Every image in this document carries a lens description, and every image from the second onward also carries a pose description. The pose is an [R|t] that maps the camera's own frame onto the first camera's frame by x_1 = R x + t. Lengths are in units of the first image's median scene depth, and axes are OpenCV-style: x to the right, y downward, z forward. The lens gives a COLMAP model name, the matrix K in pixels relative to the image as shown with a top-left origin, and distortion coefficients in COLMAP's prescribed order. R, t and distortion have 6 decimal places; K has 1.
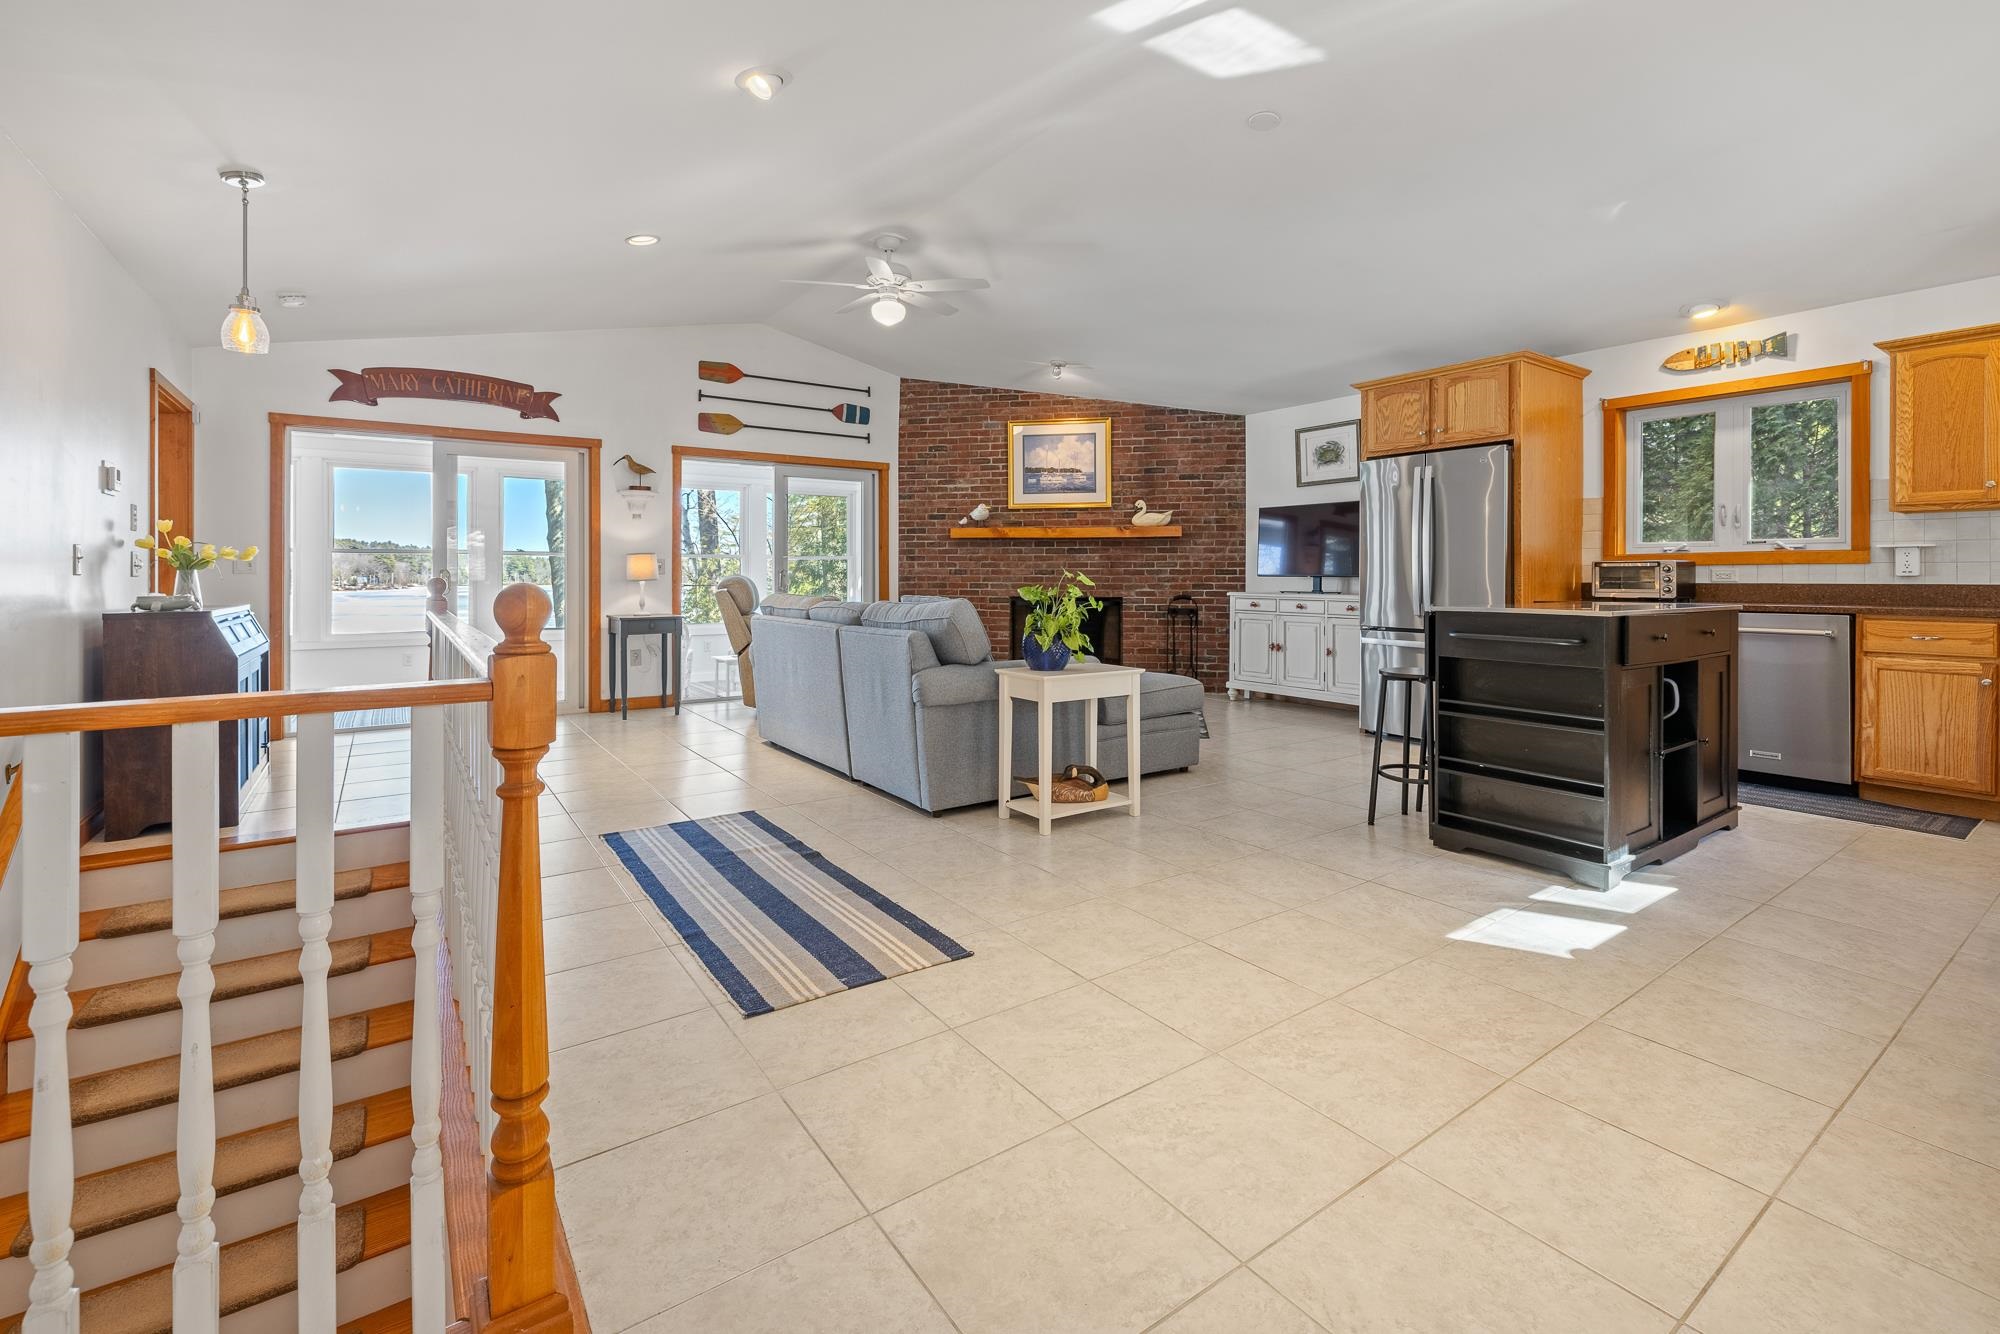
lens RADIAL K [[872.1, 0, 1000.4], [0, 872.1, 577.9], [0, 0, 1]] dist [0.002878, 0.000422]
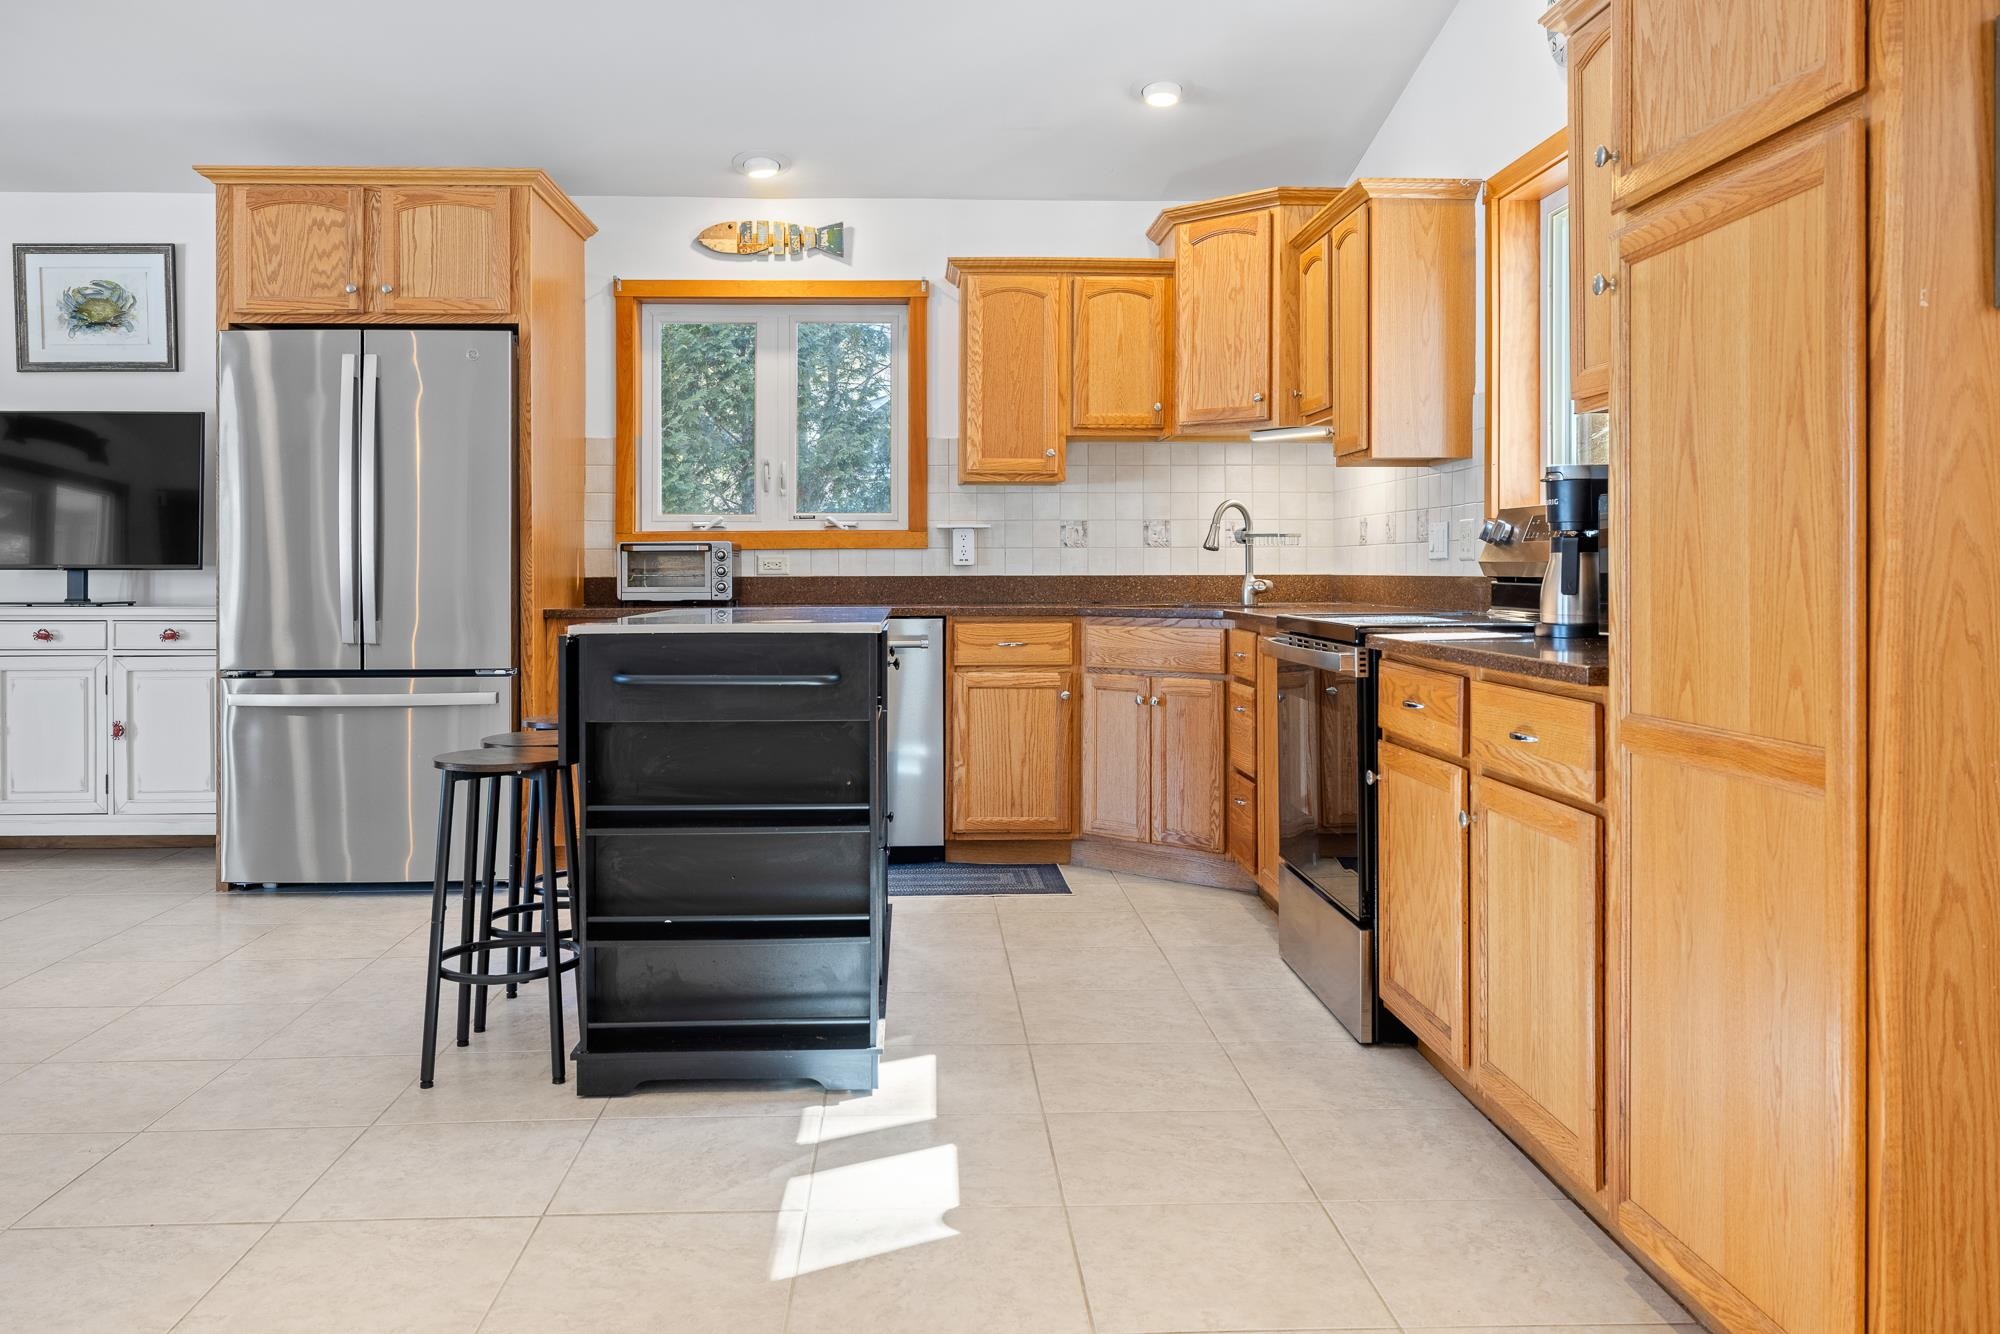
lens RADIAL K [[1538.1, 0, 993.6], [0, 1538.1, 568.3], [0, 0, 1]] dist [-0.003572, -0.007151]
pose [[0.537026, -0.002968, 0.843560, -0.073730], [0.004665, 0.999989, 0.000548, -0.000101], [-0.843553, 0.003641, 0.537034, 0.181509]]
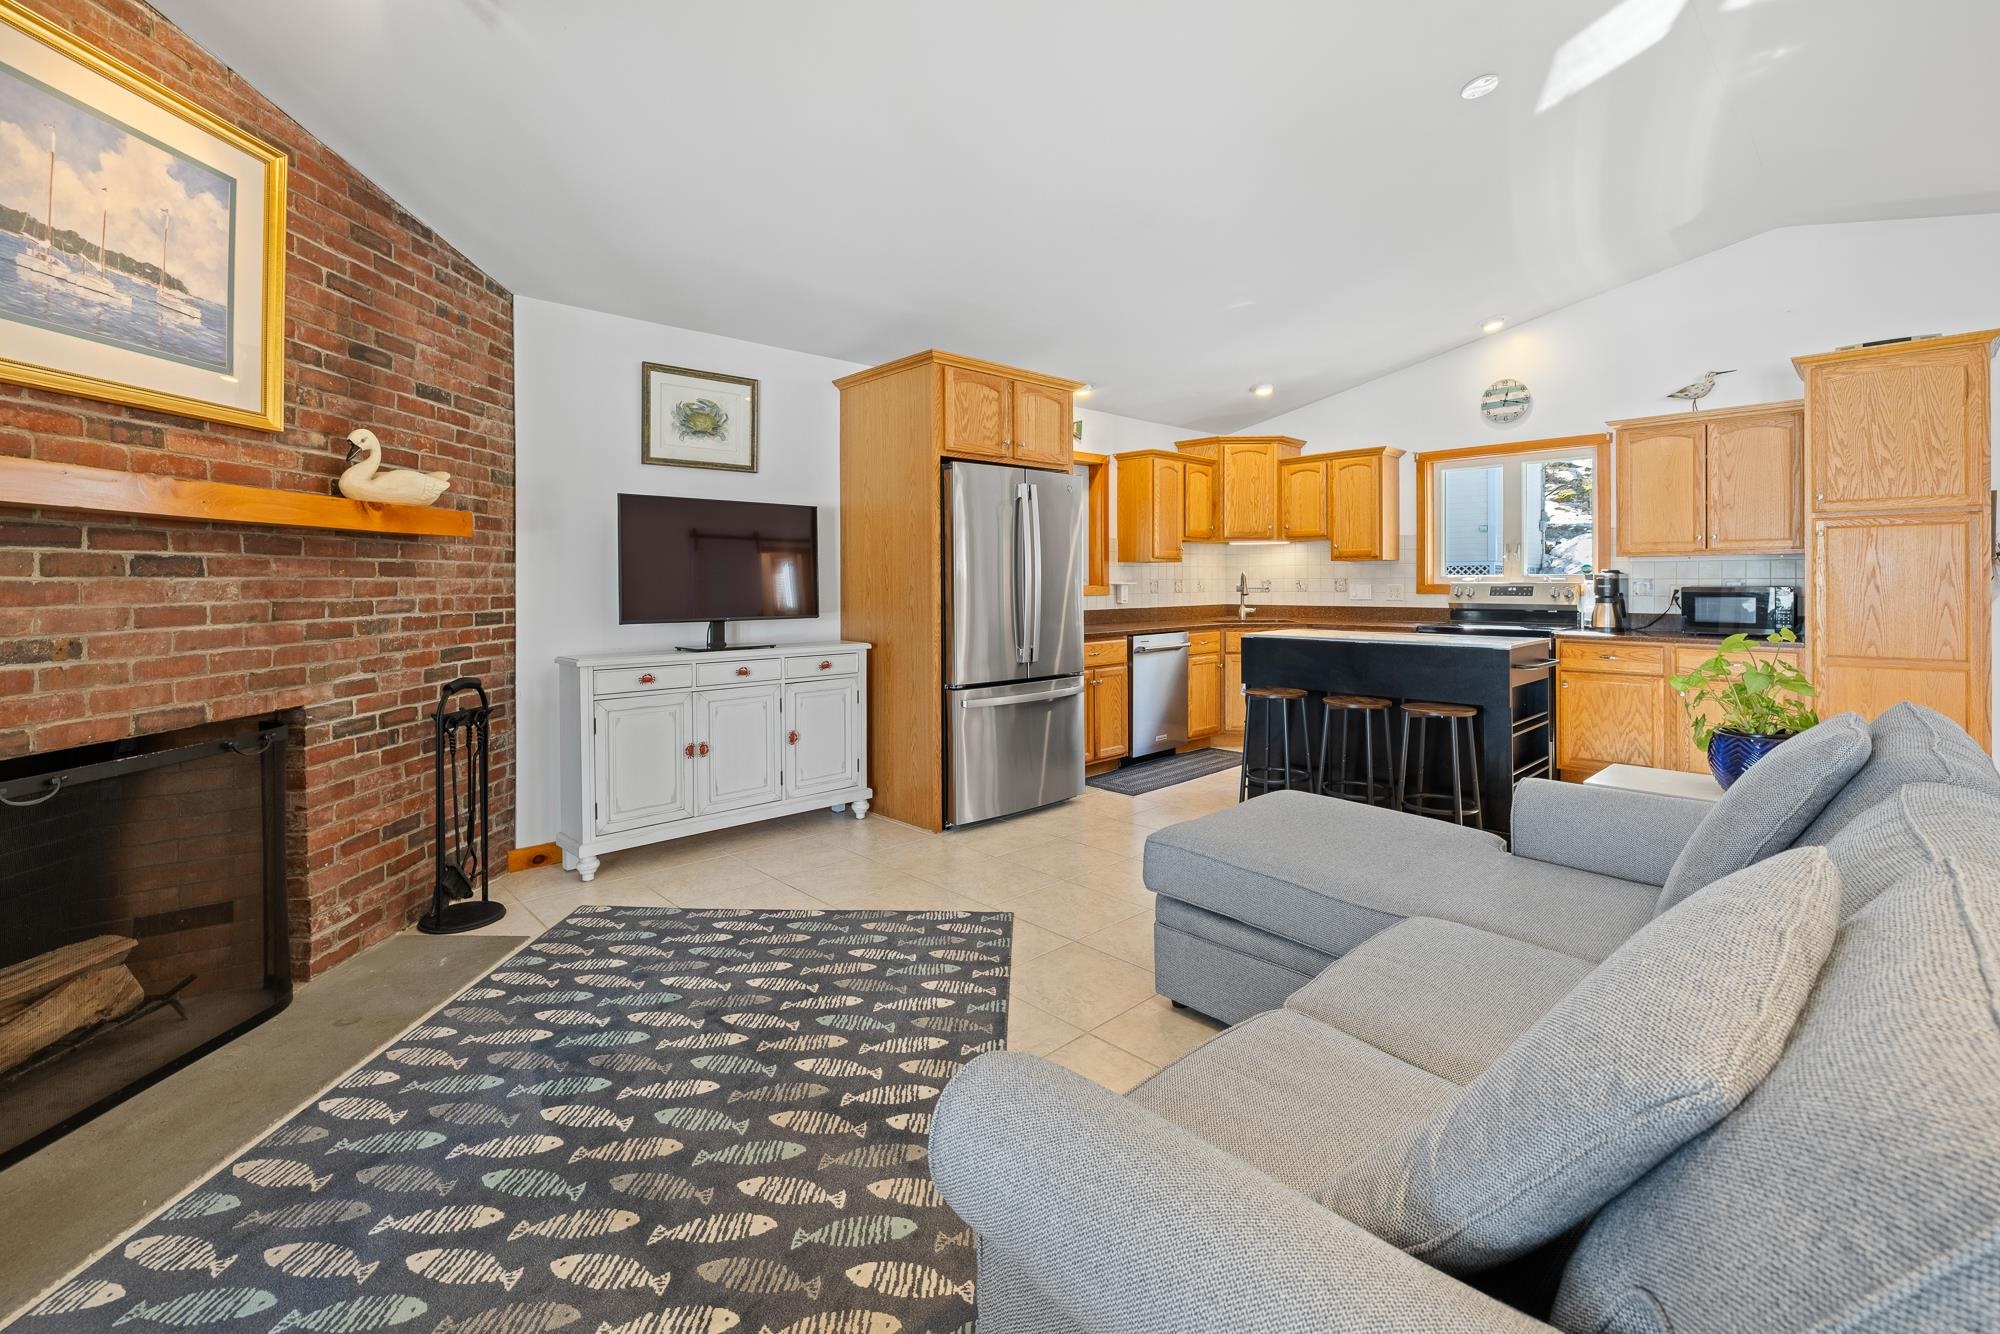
lens RADIAL K [[872.1, 0, 1000.4], [0, 872.1, 577.9], [0, 0, 1]] dist [0.002878, 0.000422]
pose [[-0.147427, 0.003258, 0.989068, -0.314860], [0.008497, 0.999962, -0.002028, -0.033187], [-0.989036, 0.008105, -0.147449, 1.061169]]
